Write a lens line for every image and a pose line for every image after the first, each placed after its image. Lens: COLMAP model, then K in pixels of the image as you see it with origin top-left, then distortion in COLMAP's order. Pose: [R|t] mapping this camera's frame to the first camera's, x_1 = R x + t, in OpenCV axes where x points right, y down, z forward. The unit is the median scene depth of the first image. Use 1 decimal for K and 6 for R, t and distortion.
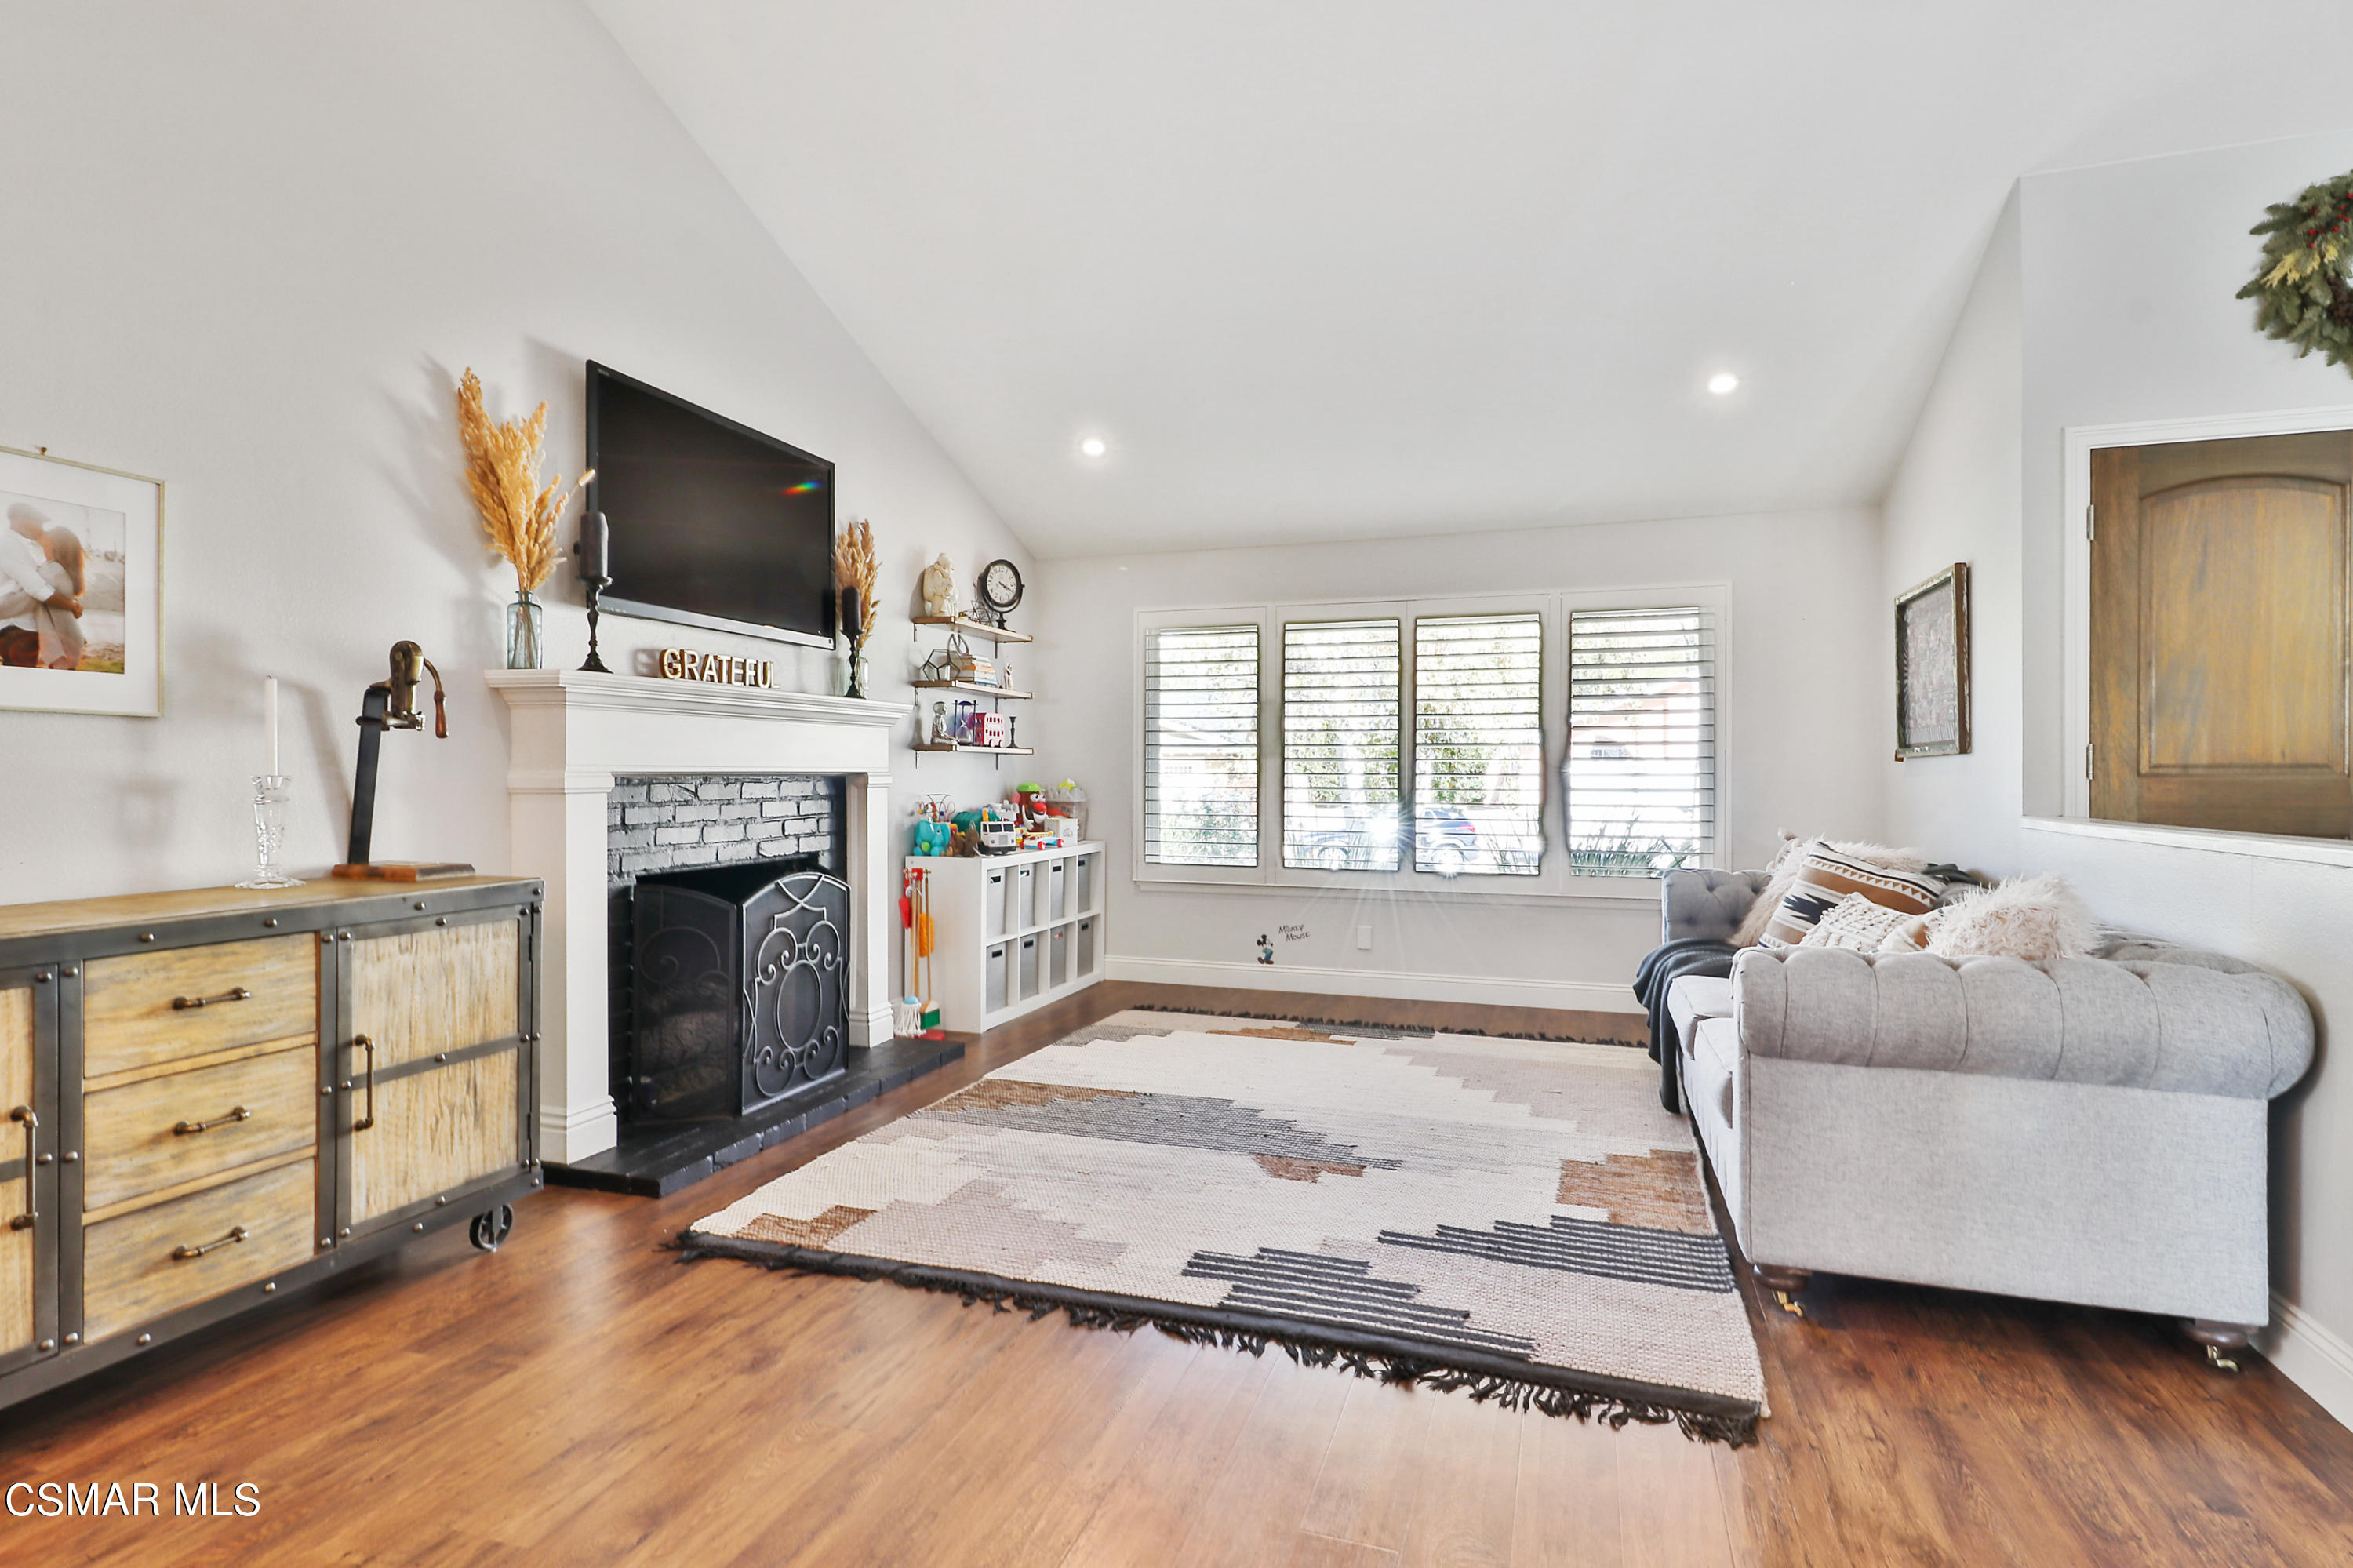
lens RADIAL K [[1217.3, 0, 1165.9], [0, 1217.3, 746.4], [0, 0, 1]] dist [0.016746, -0.002828]
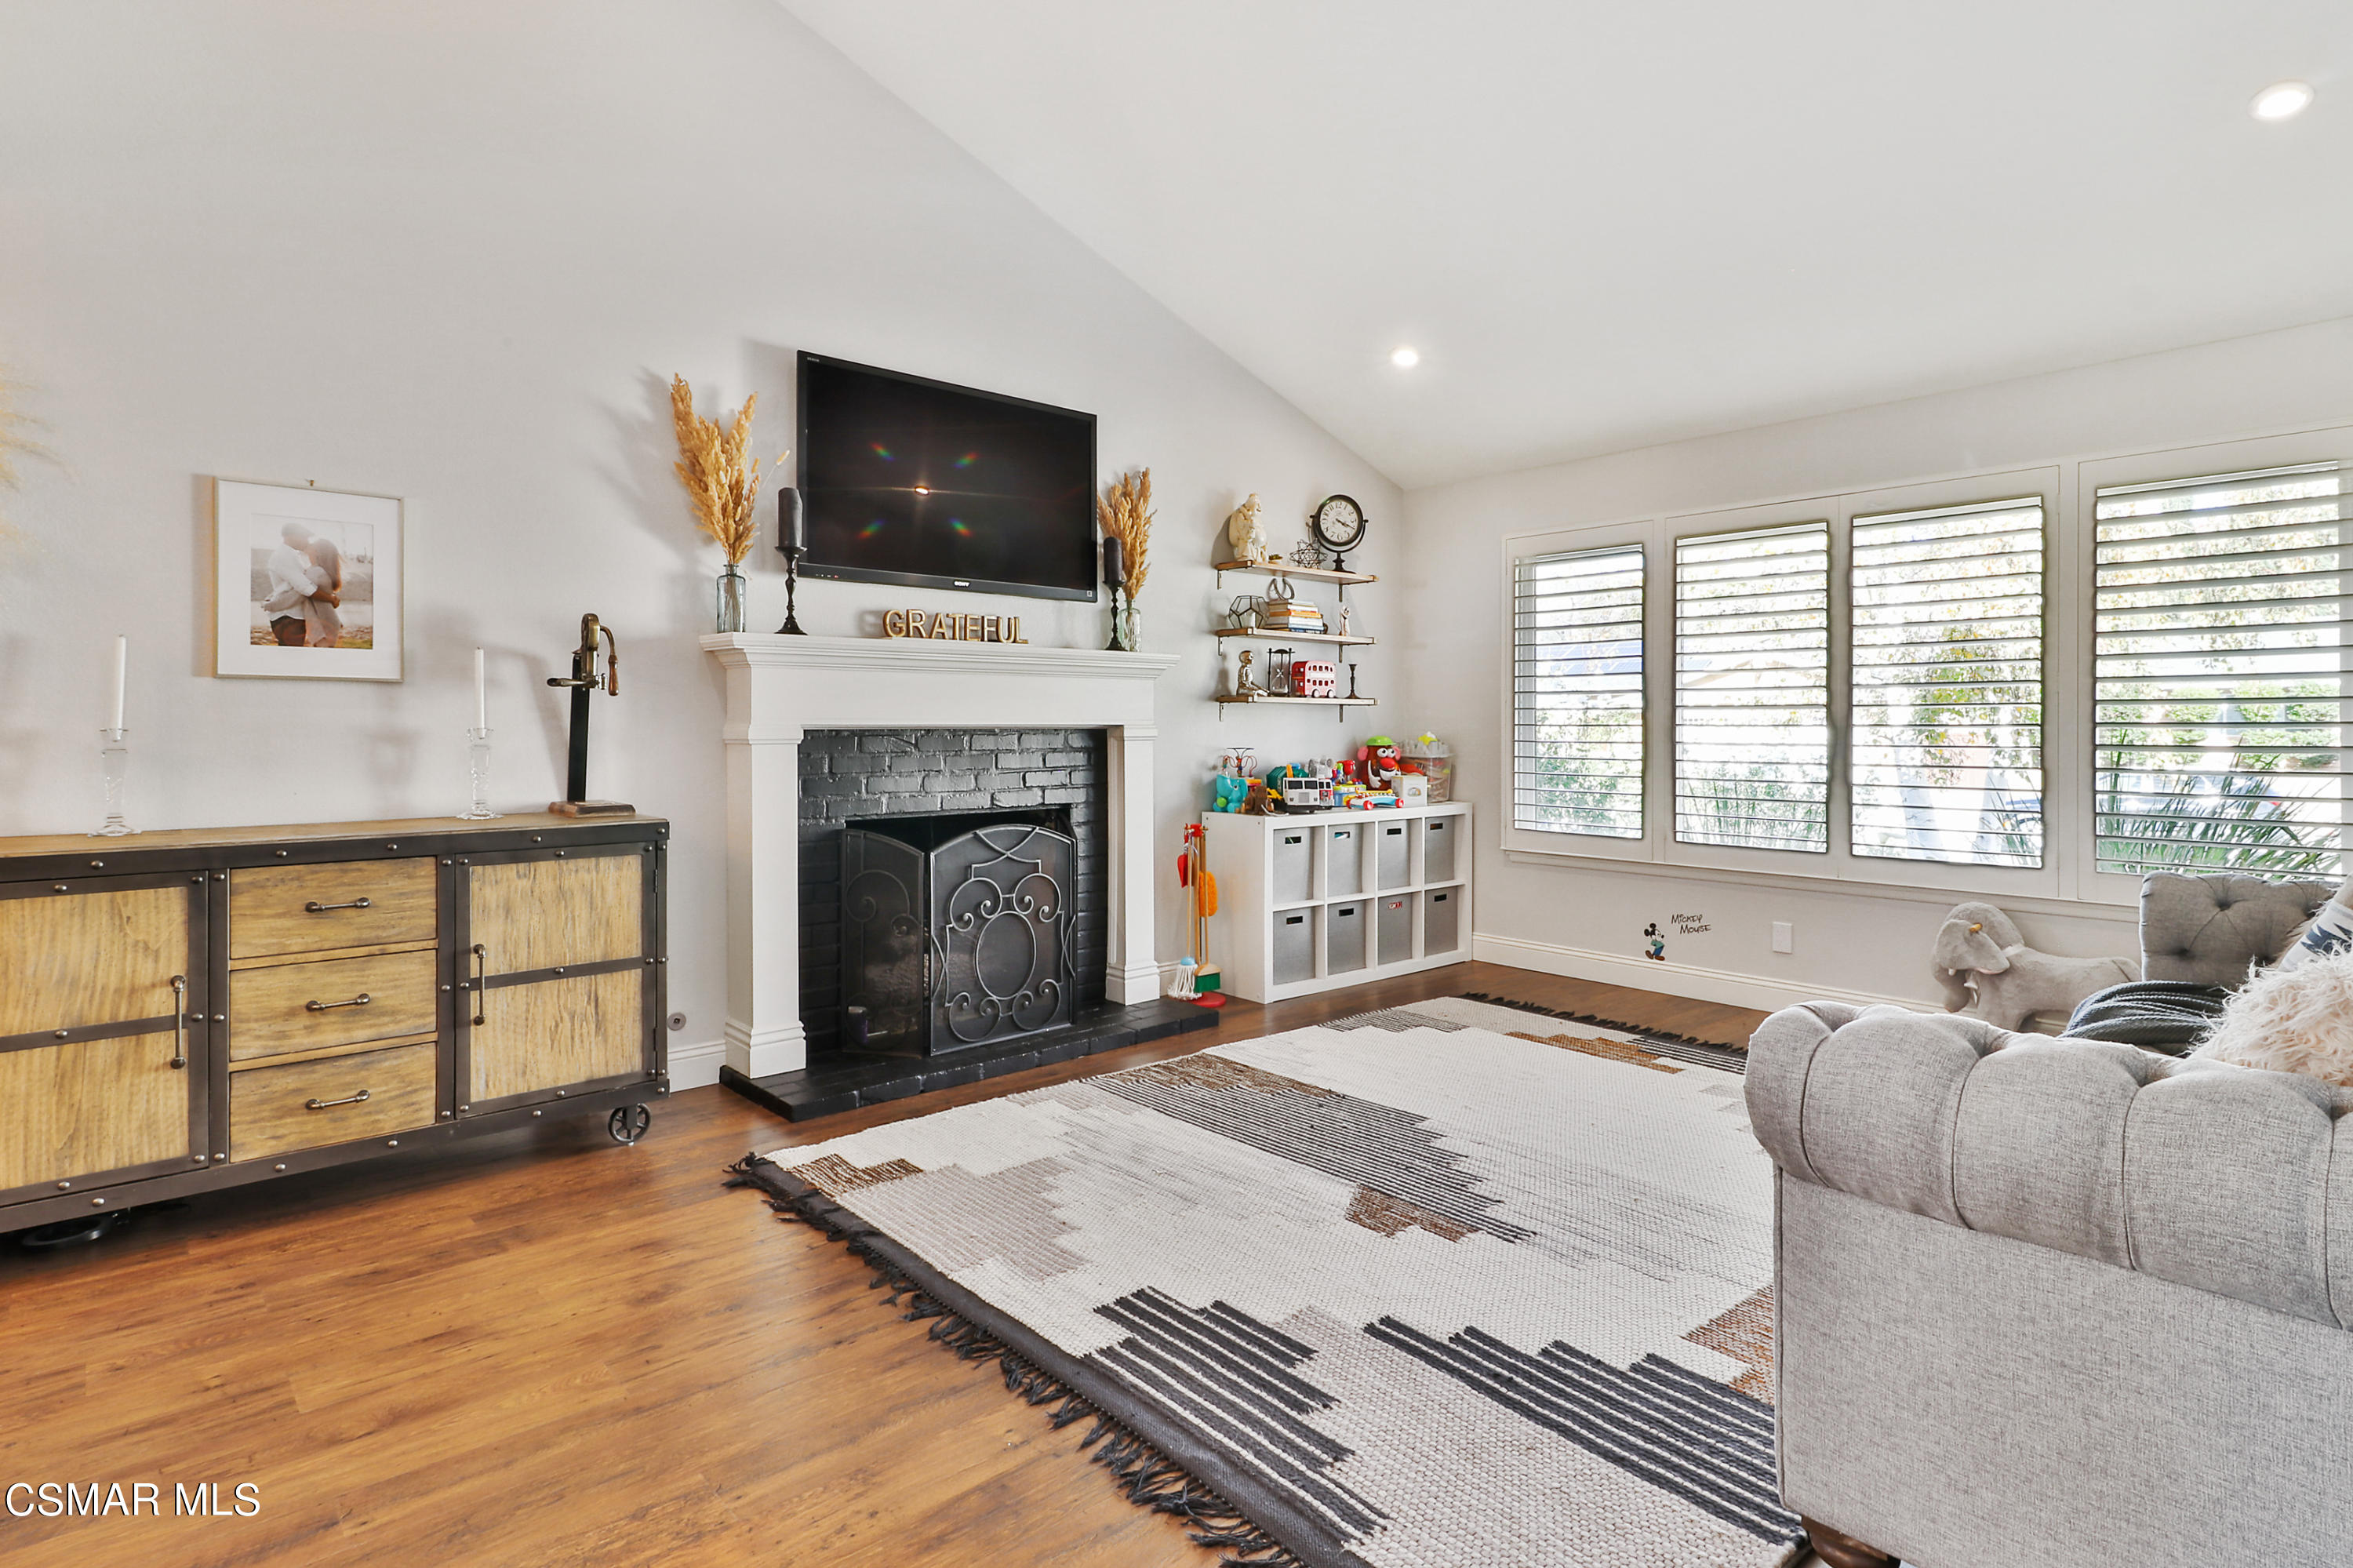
lens RADIAL K [[1229.8, 0, 1155.4], [0, 1229.8, 703.0], [0, 0, 1]] dist [0.019366, -0.001043]
pose [[0.862093, -0.012228, -0.506603, 0.389528], [0.013209, 0.999911, -0.001658, 0.007990], [0.506578, -0.005262, 0.862178, 0.220295]]
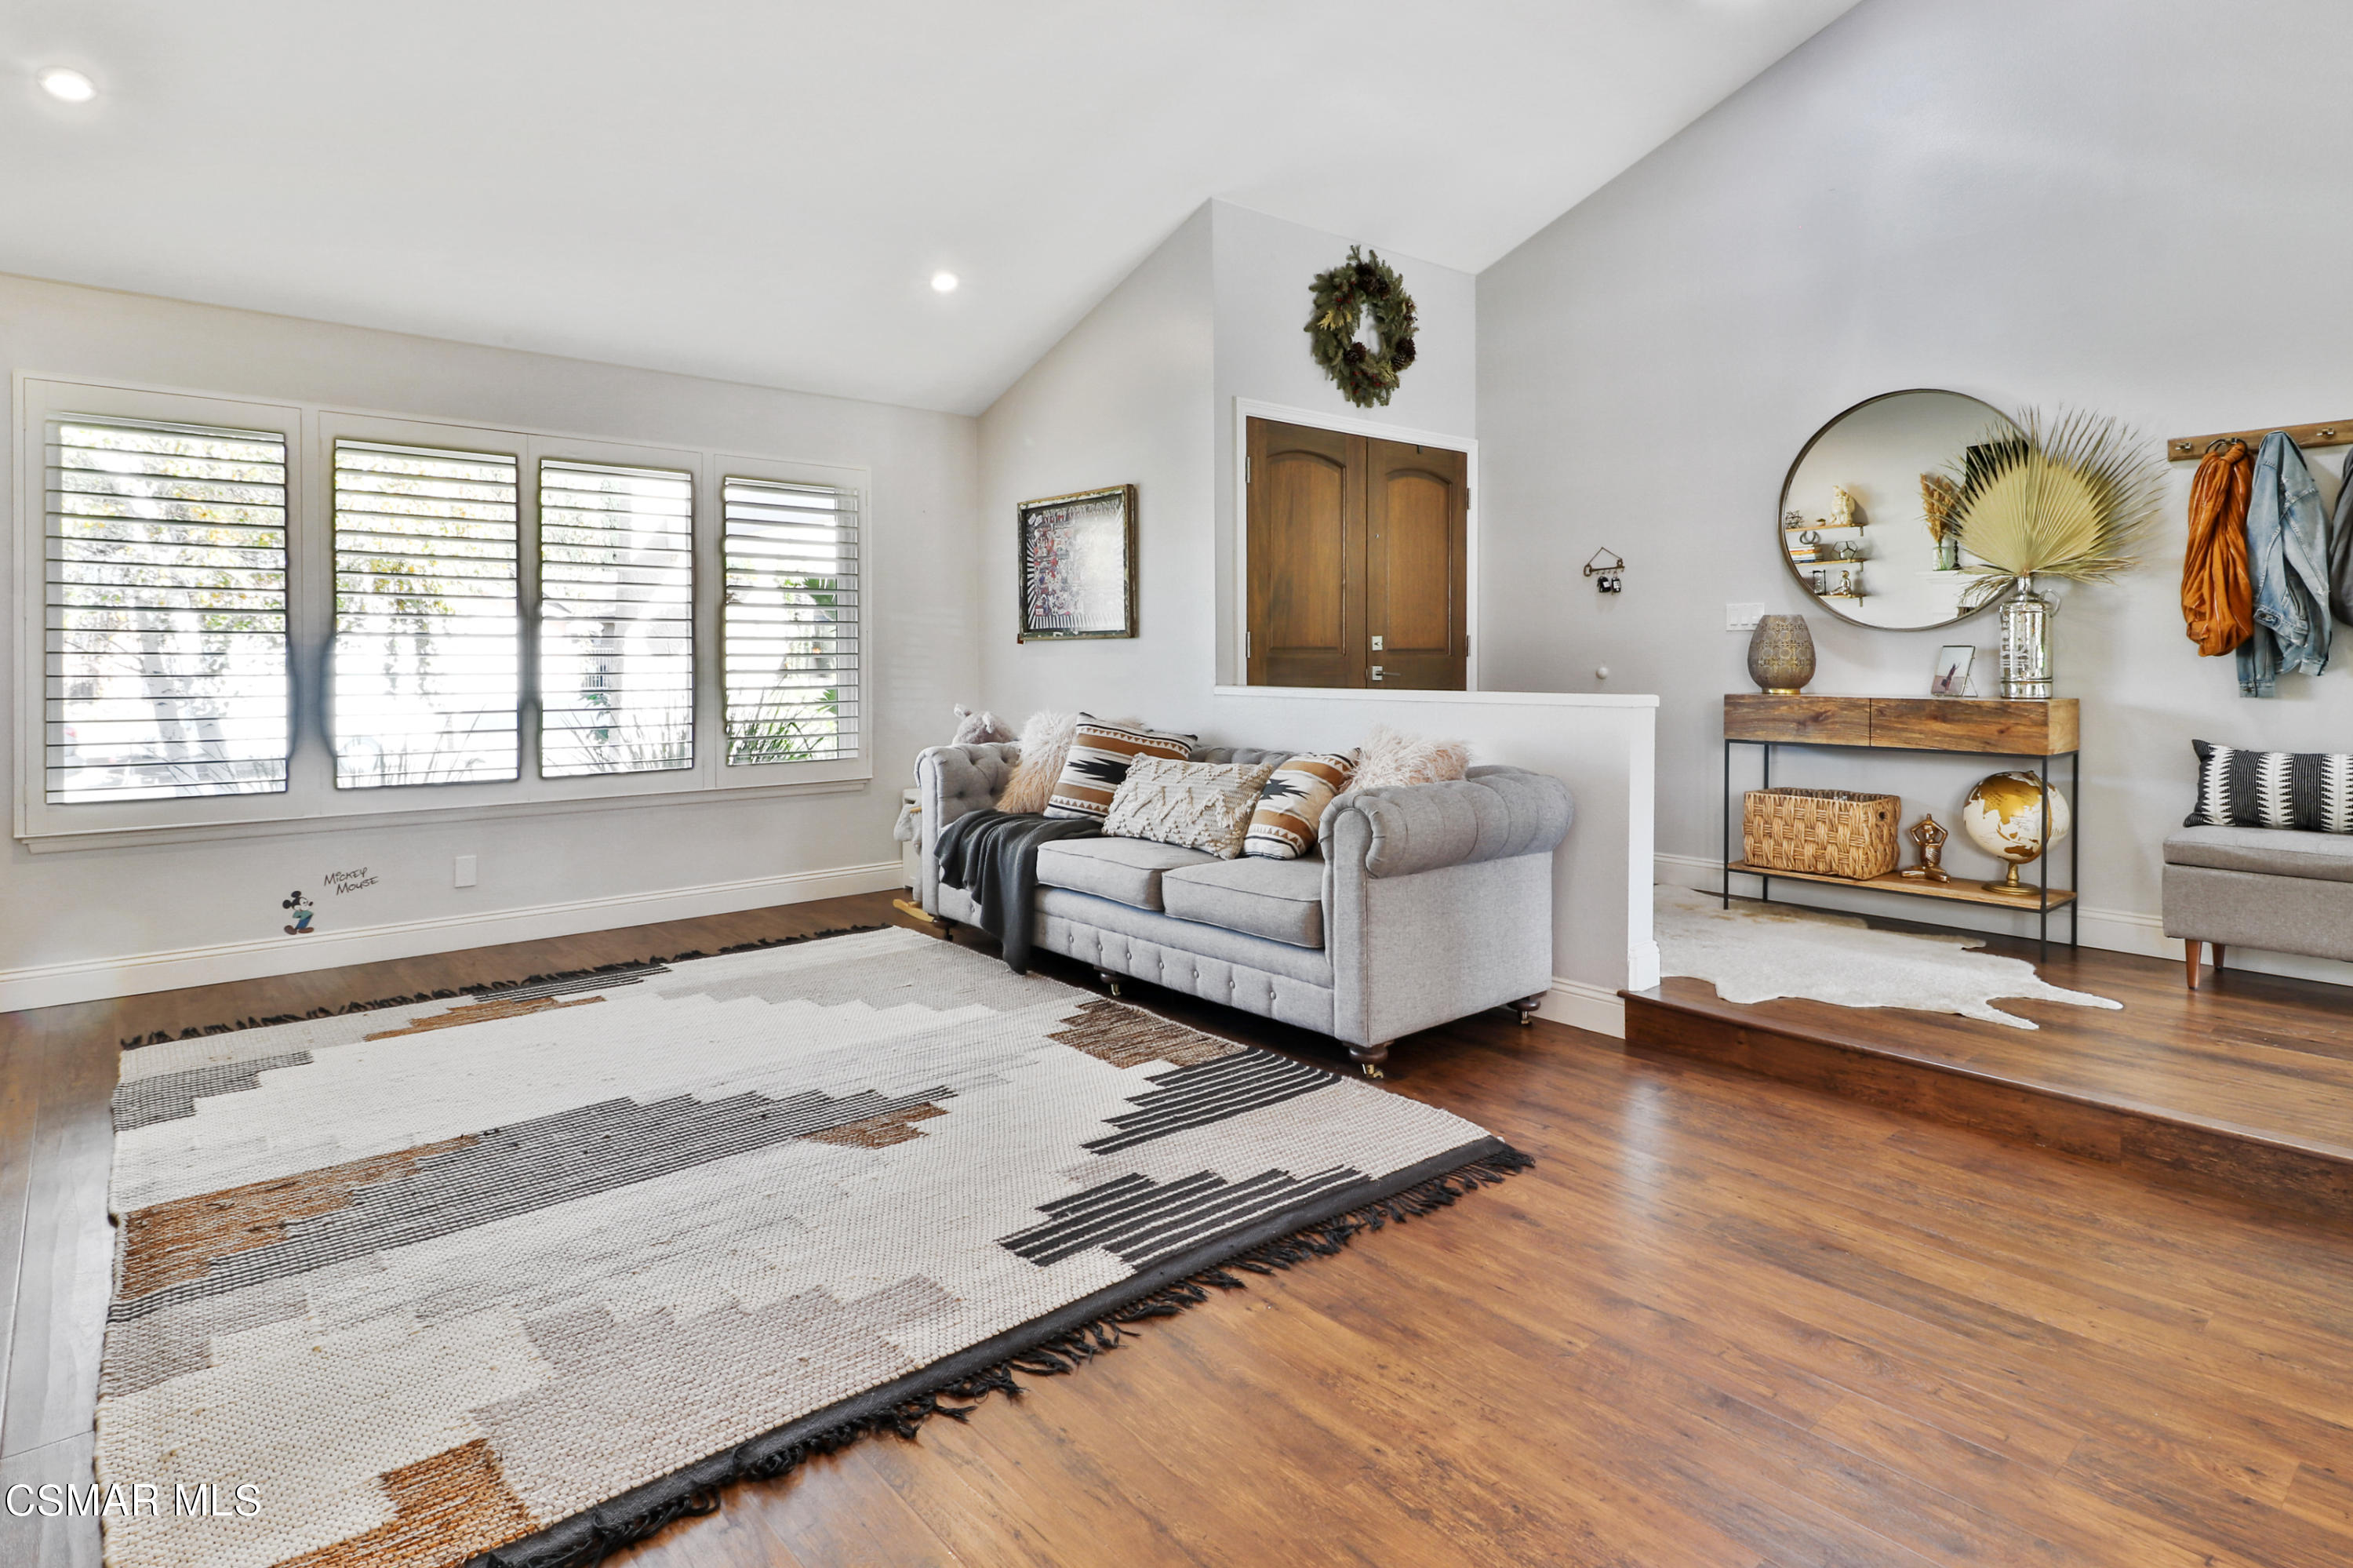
lens RADIAL K [[1248.5, 0, 1193.3], [0, 1248.5, 645.5], [0, 0, 1]] dist [0.019991, -0.000912]
pose [[0.489435, 0.006685, 0.872014, -0.527459], [-0.018353, 0.999828, 0.002636, 0.011704], [-0.871846, -0.017295, 0.489474, 0.402922]]
